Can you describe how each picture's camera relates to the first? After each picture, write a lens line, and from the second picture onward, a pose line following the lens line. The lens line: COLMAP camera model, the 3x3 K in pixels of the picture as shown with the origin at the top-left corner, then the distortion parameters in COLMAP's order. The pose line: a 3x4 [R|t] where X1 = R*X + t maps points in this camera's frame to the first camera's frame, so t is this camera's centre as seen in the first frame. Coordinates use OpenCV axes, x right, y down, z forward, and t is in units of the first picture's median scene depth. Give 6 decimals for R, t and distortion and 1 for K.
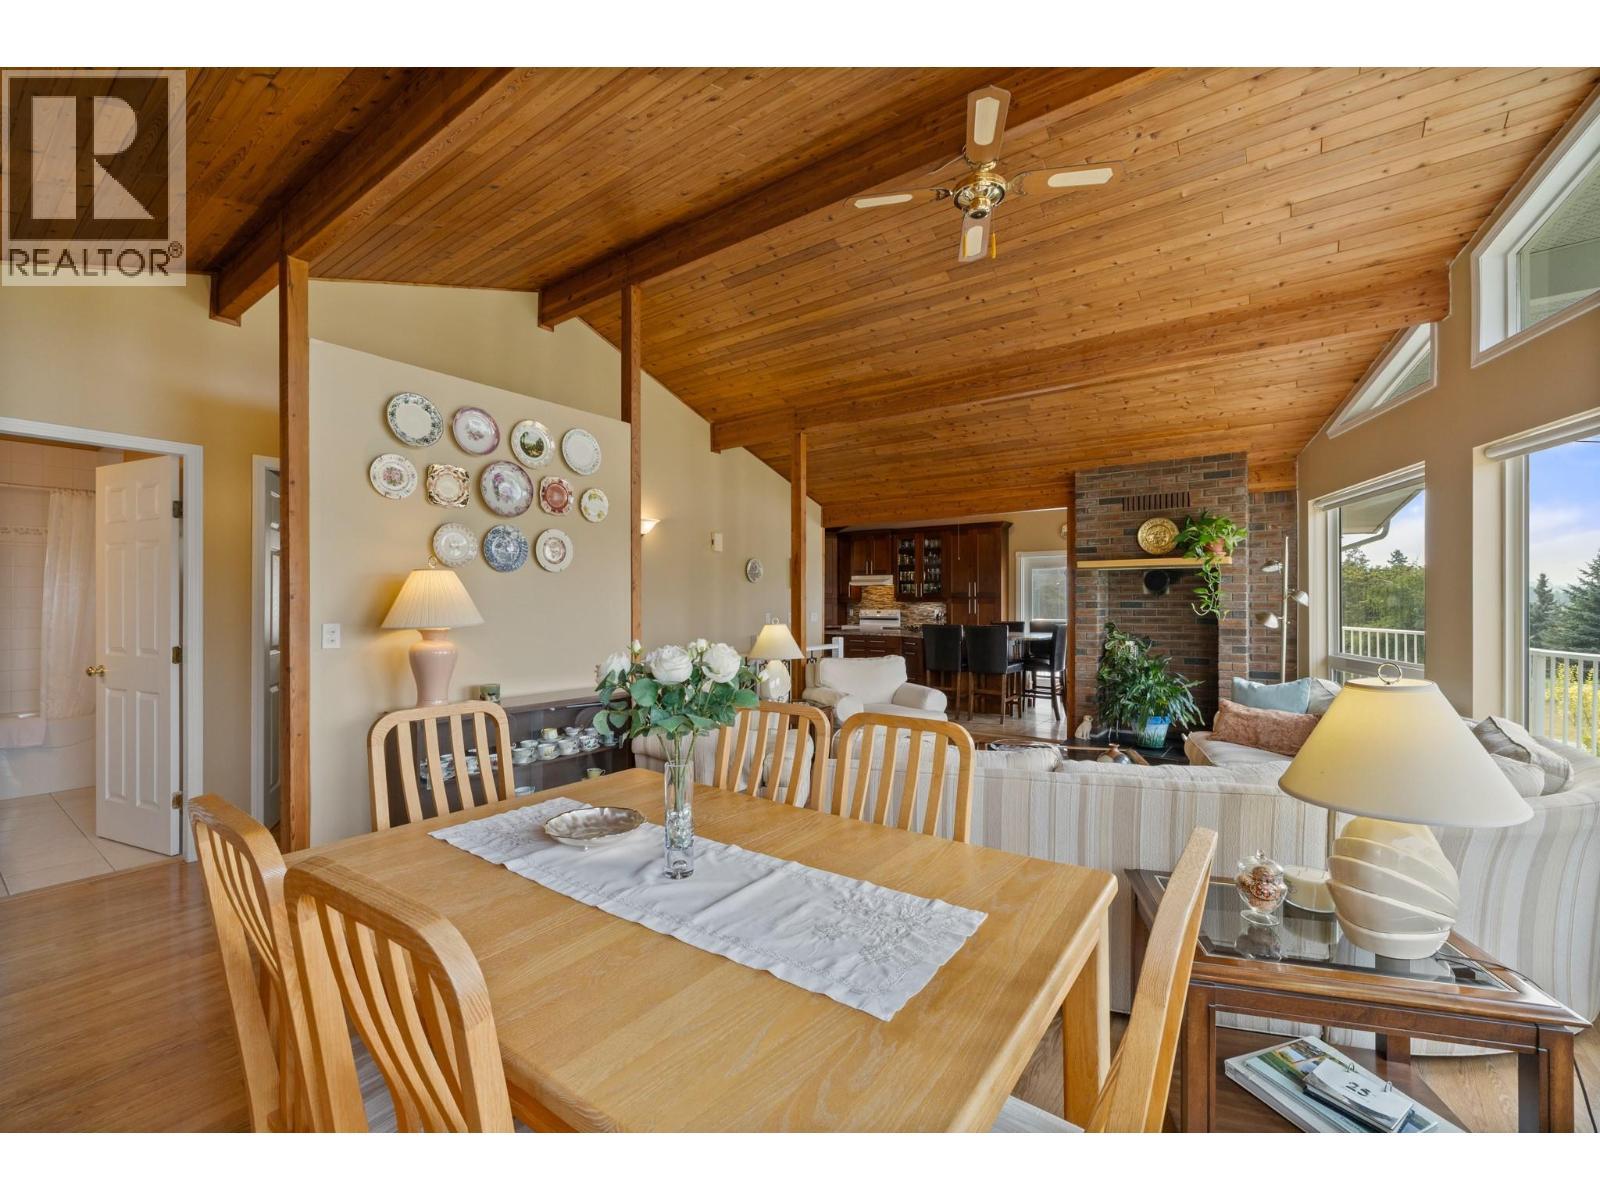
lens RADIAL K [[673.6, 0, 808.9], [0, 673.6, 599.8], [0, 0, 1]] dist [0.000146, -0.000230]
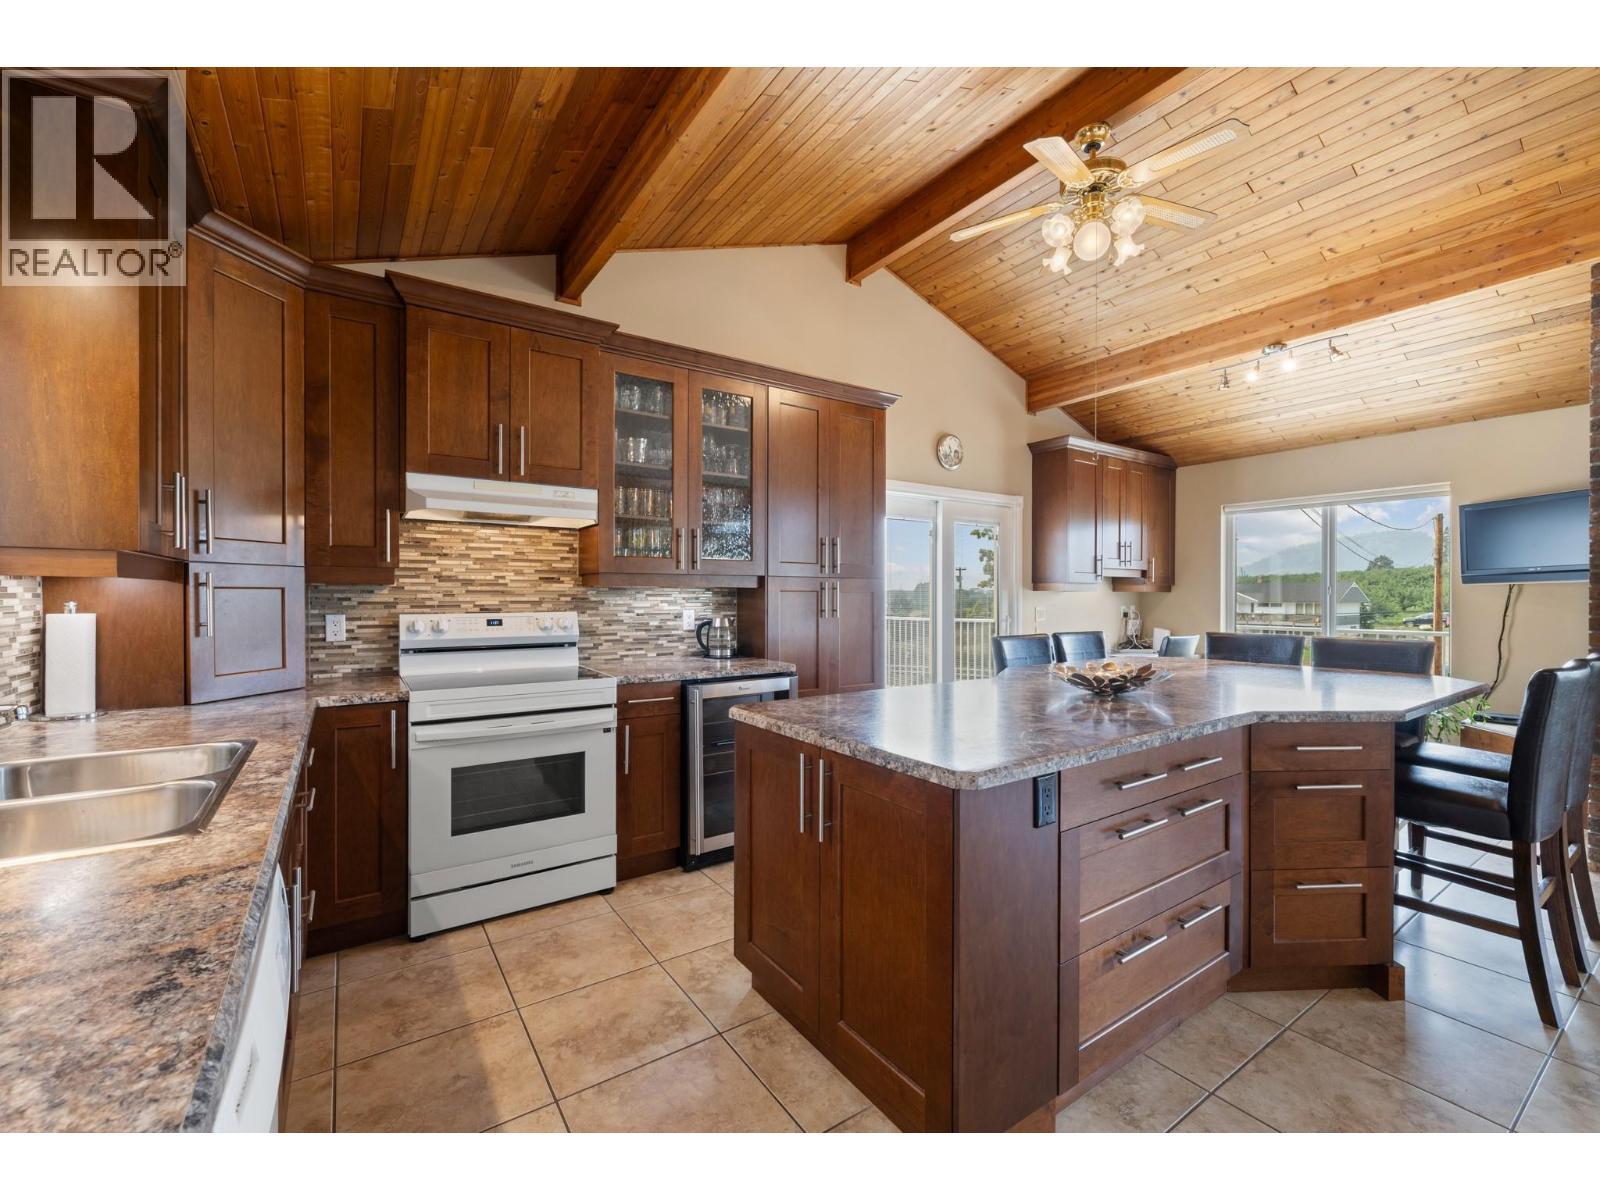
lens RADIAL K [[673.6, 0, 808.9], [0, 673.6, 599.8], [0, 0, 1]] dist [0.000146, -0.000230]
pose [[0.332447, -0.002534, 0.943118, -0.227084], [-0.003600, 0.999986, 0.003956, 0.015378], [-0.943115, -0.004711, 0.332433, 1.624656]]
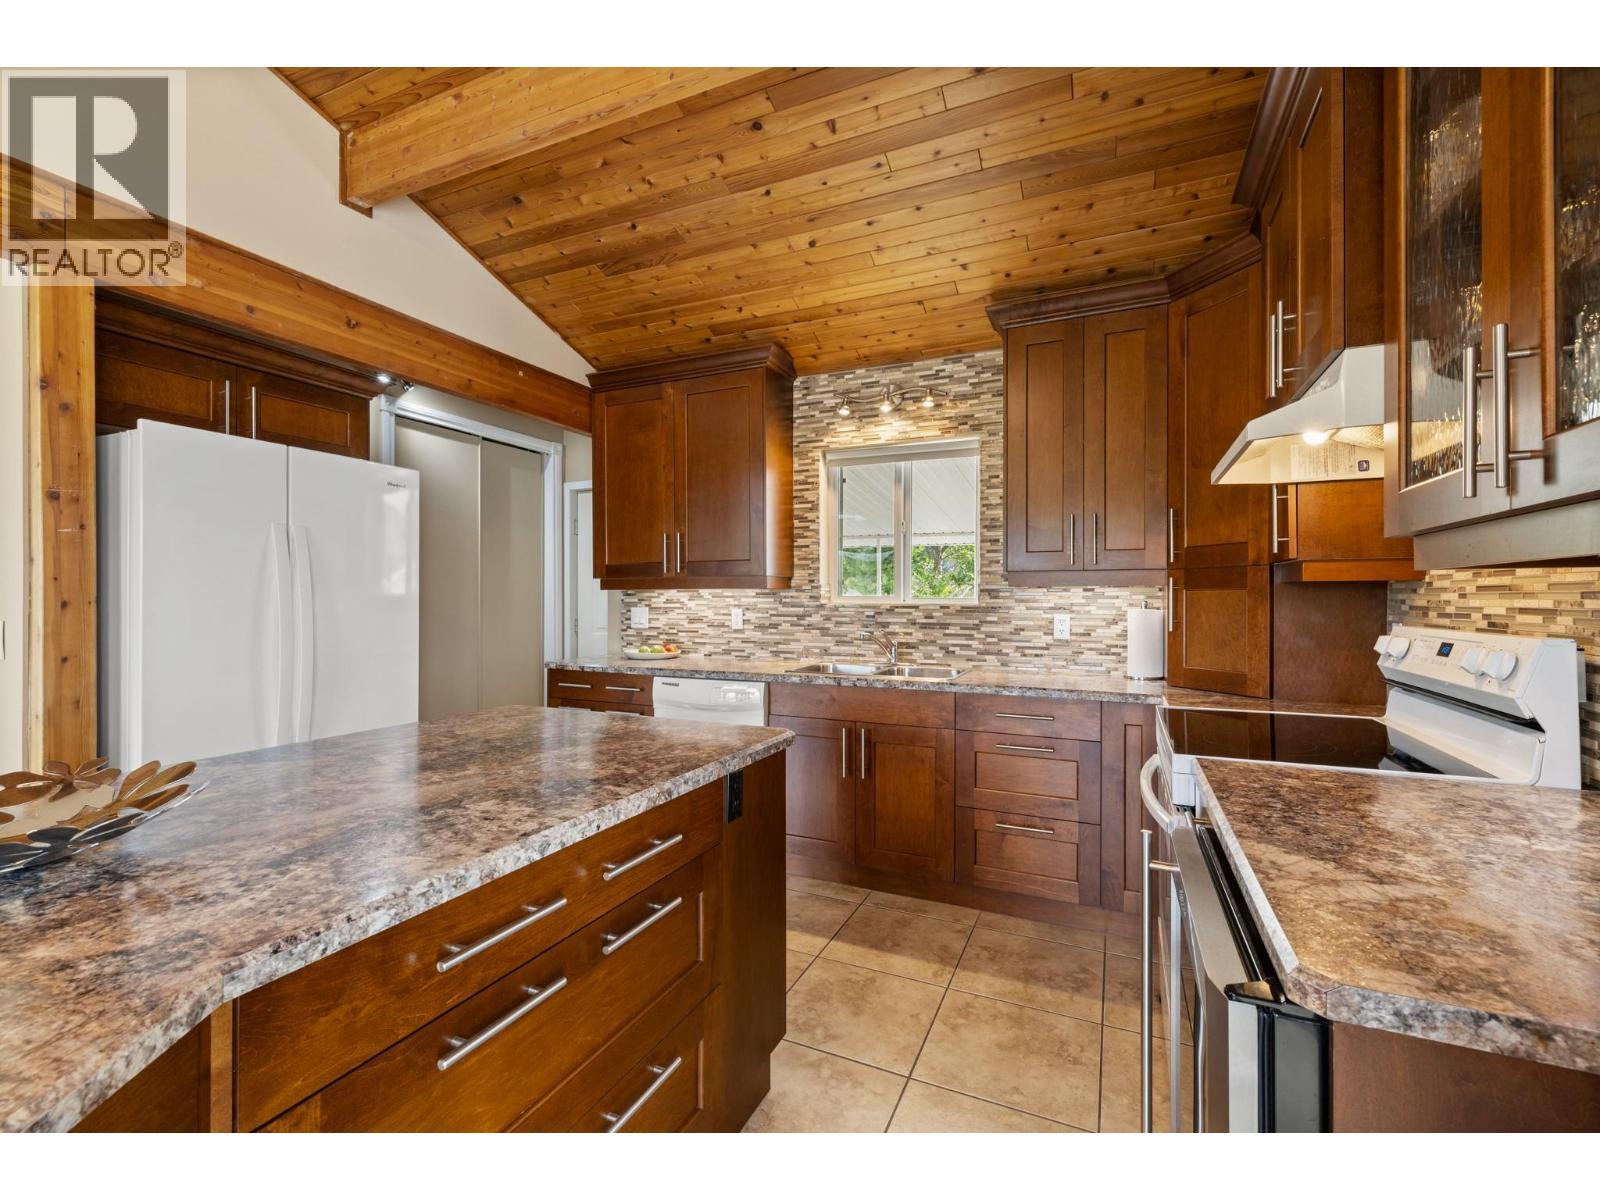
lens RADIAL K [[673.6, 0, 808.9], [0, 673.6, 599.8], [0, 0, 1]] dist [0.000146, -0.000230]
pose [[0.207752, 0.002276, -0.978179, 0.436331], [0.000797, 0.999997, 0.002496, 0.015510], [0.978181, -0.001298, 0.207749, 1.738443]]
